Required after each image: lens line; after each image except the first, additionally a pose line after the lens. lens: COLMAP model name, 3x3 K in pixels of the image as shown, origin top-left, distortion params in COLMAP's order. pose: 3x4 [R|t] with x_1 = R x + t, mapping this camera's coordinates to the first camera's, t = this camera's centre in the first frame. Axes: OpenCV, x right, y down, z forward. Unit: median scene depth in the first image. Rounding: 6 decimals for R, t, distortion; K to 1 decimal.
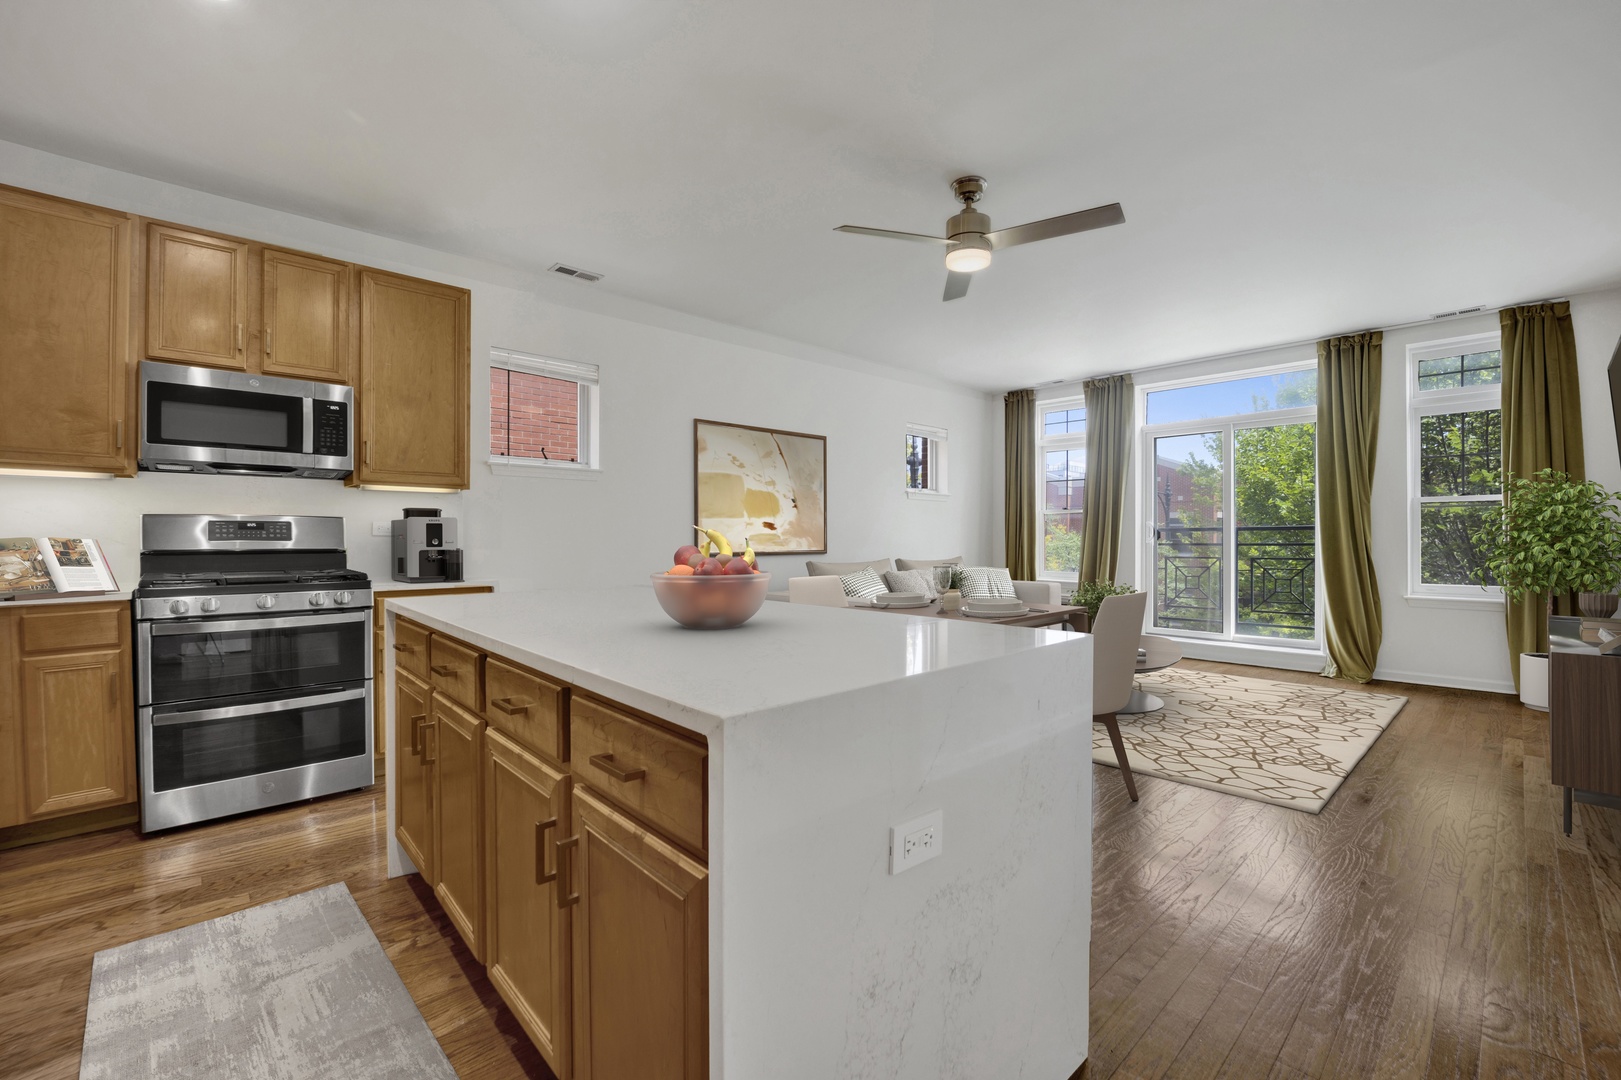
lens RADIAL K [[678.4, 0, 812.1], [0, 678.4, 542.9], [0, 0, 1]] dist [-0.025448, 0.000080]
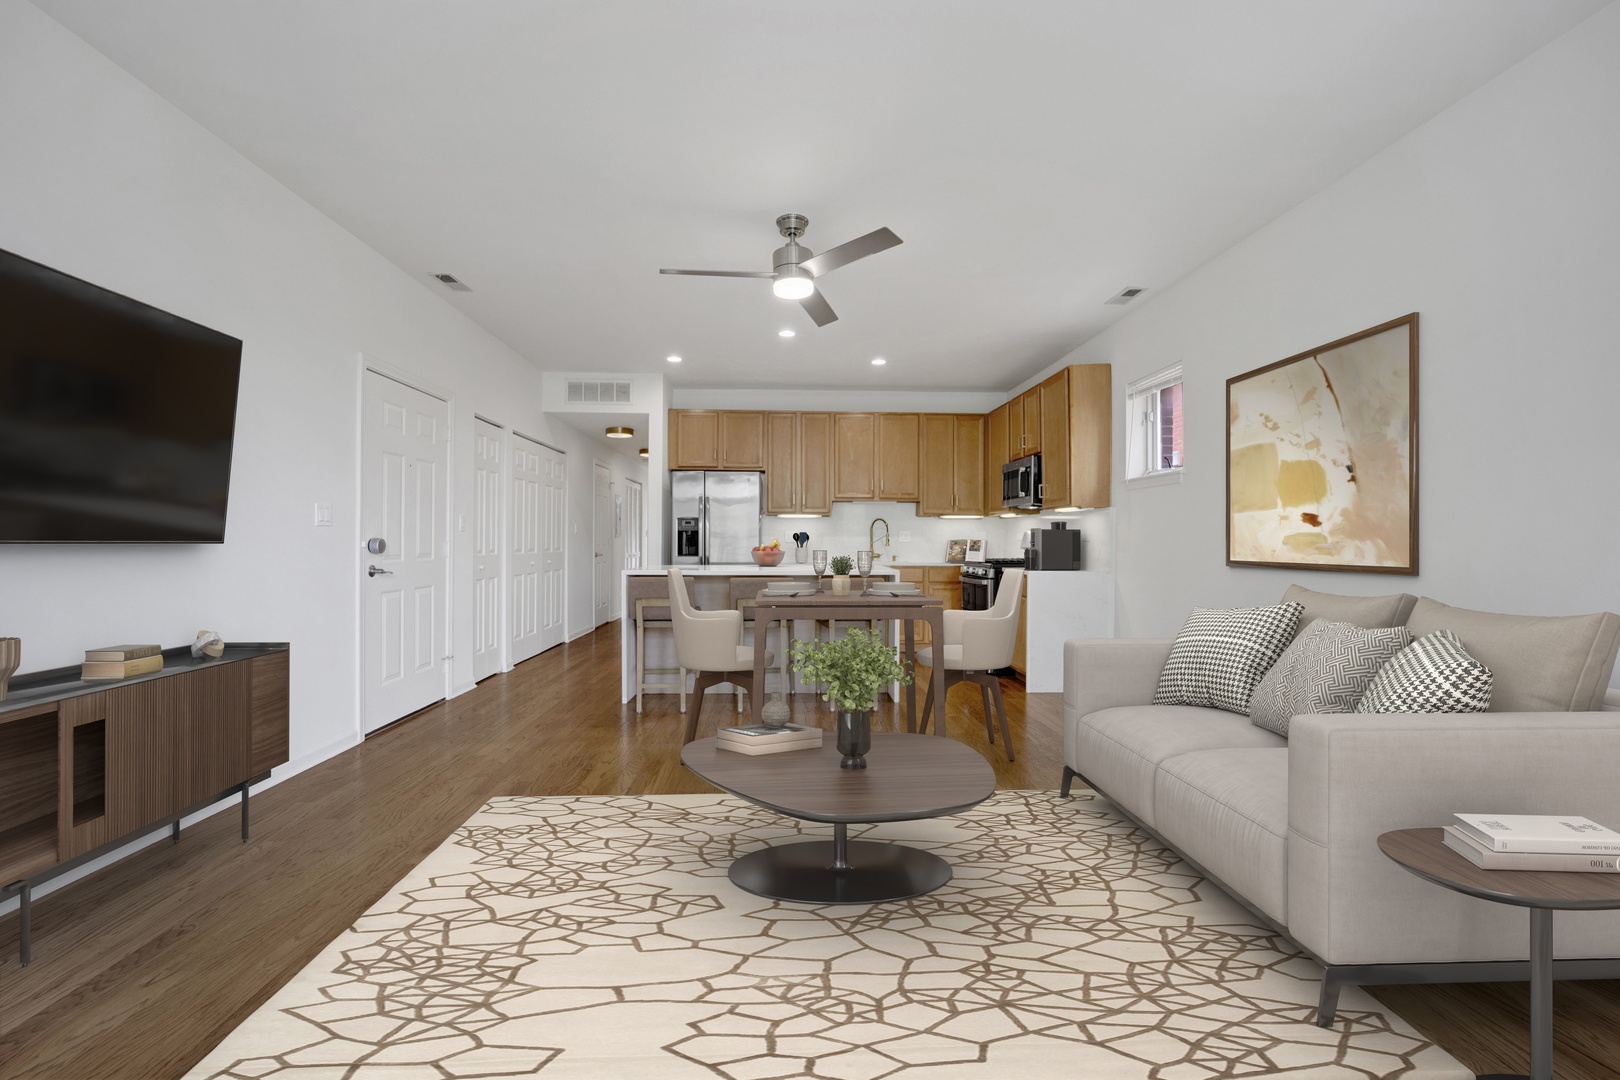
lens RADIAL K [[694.0, 0, 803.3], [0, 694.0, 539.6], [0, 0, 1]] dist [-0.014785, 0.000047]
pose [[-0.649438, -0.004154, -0.760403, 1.152612], [-0.008103, 0.999966, 0.001457, -0.009638], [0.760371, 0.007108, -0.649450, 1.837297]]
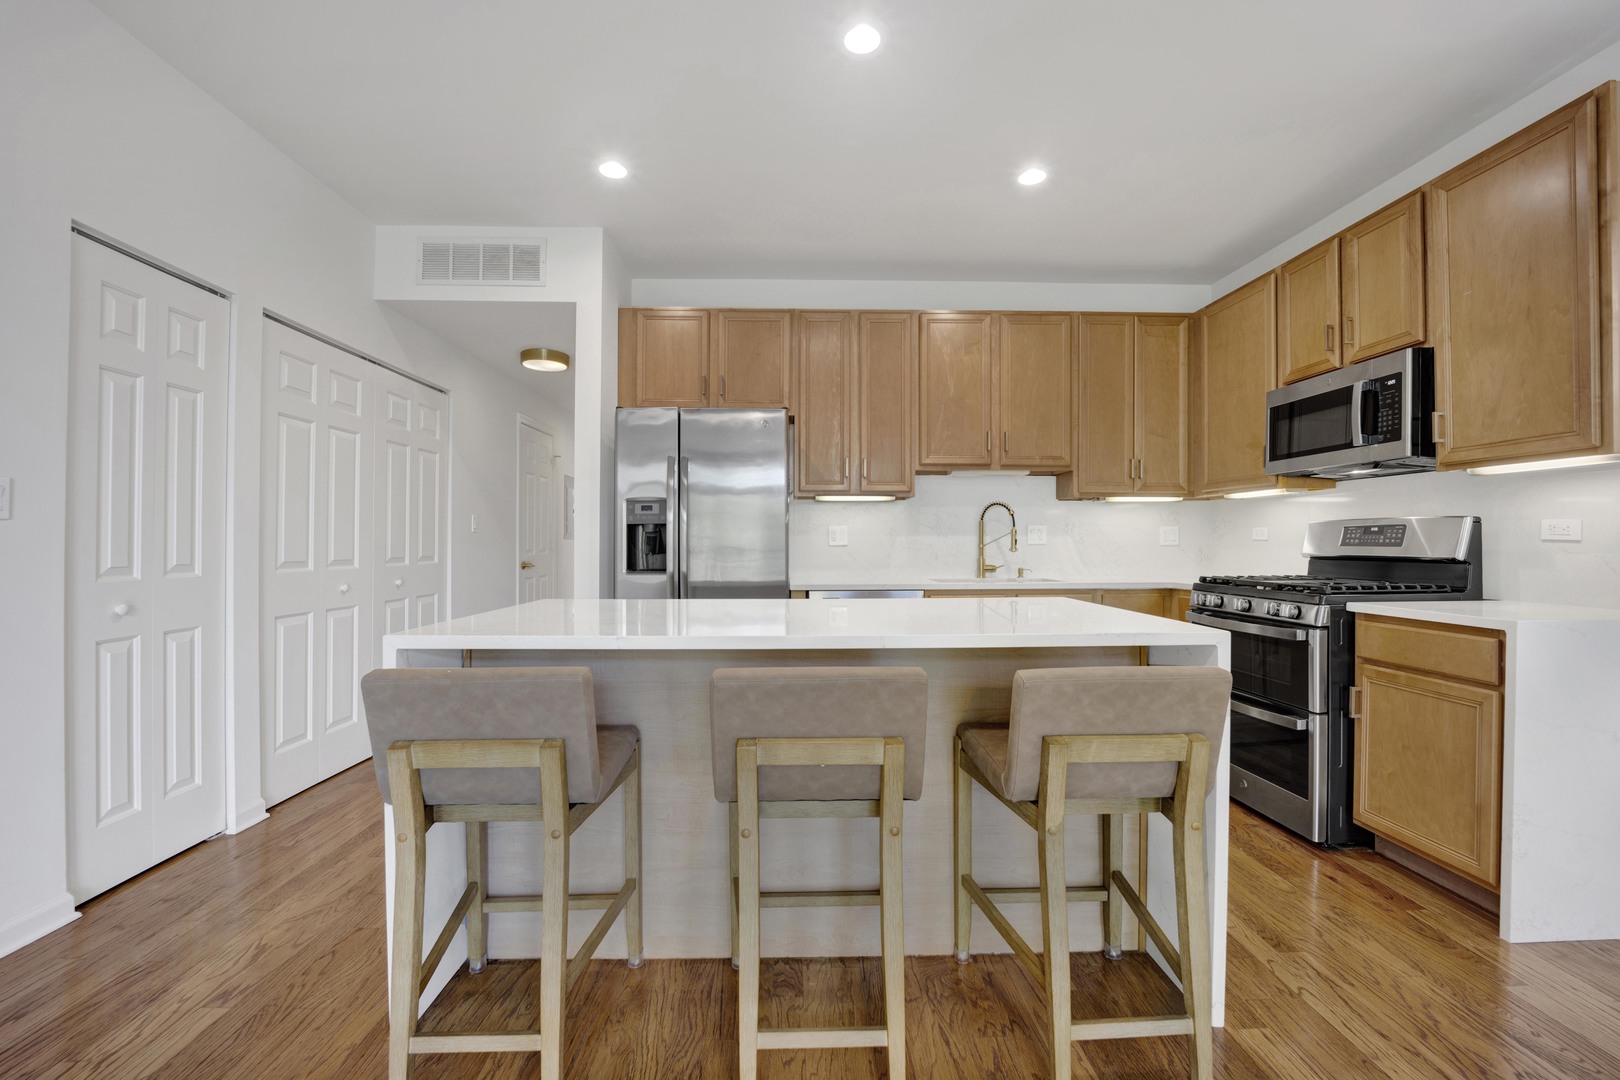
lens RADIAL K [[678.2, 0, 798.9], [0, 678.2, 539.9], [0, 0, 1]] dist [-0.010269, 0.000246]
pose [[-0.664230, -0.002775, -0.747523, 0.382413], [-0.006467, 0.999977, 0.002035, -0.009576], [0.747500, 0.006186, -0.664233, 1.053089]]
